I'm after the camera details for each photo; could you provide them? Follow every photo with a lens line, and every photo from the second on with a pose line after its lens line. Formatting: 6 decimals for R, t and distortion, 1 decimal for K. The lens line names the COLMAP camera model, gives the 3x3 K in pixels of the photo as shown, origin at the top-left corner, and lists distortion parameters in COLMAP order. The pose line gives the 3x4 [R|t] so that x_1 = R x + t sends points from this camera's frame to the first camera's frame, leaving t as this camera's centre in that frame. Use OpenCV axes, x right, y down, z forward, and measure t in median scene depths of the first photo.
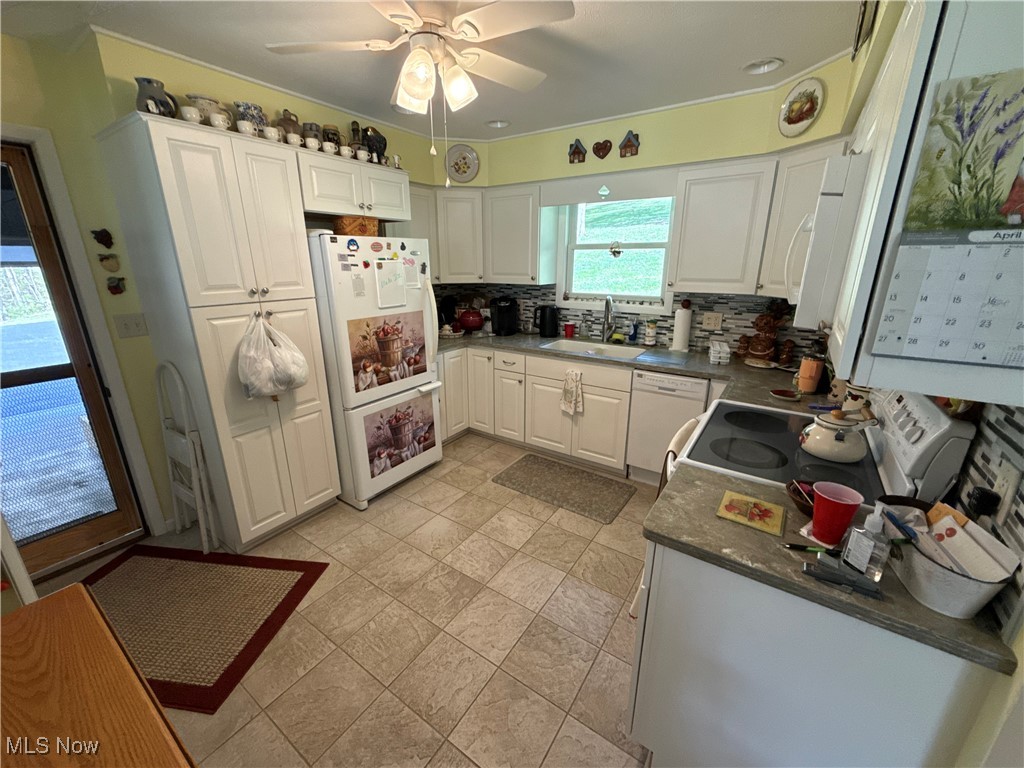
lens RADIAL K [[407.2, 0, 512.0], [0, 407.2, 384.0], [0, 0, 1]] dist [-0.001985, -0.000205]
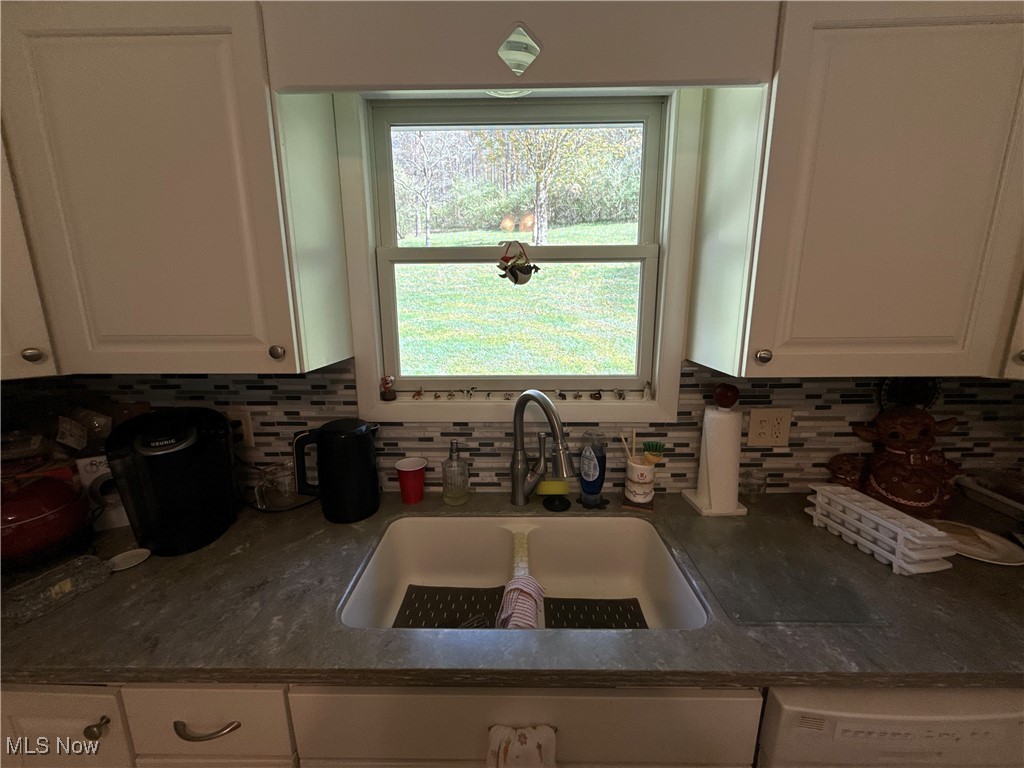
lens RADIAL K [[407.2, 0, 512.0], [0, 407.2, 384.0], [0, 0, 1]] dist [-0.001985, -0.000205]
pose [[0.839613, -0.113790, 0.531133, 0.035503], [0.164509, 0.985158, -0.048994, -0.191638], [-0.517675, 0.128512, 0.845871, 0.662462]]
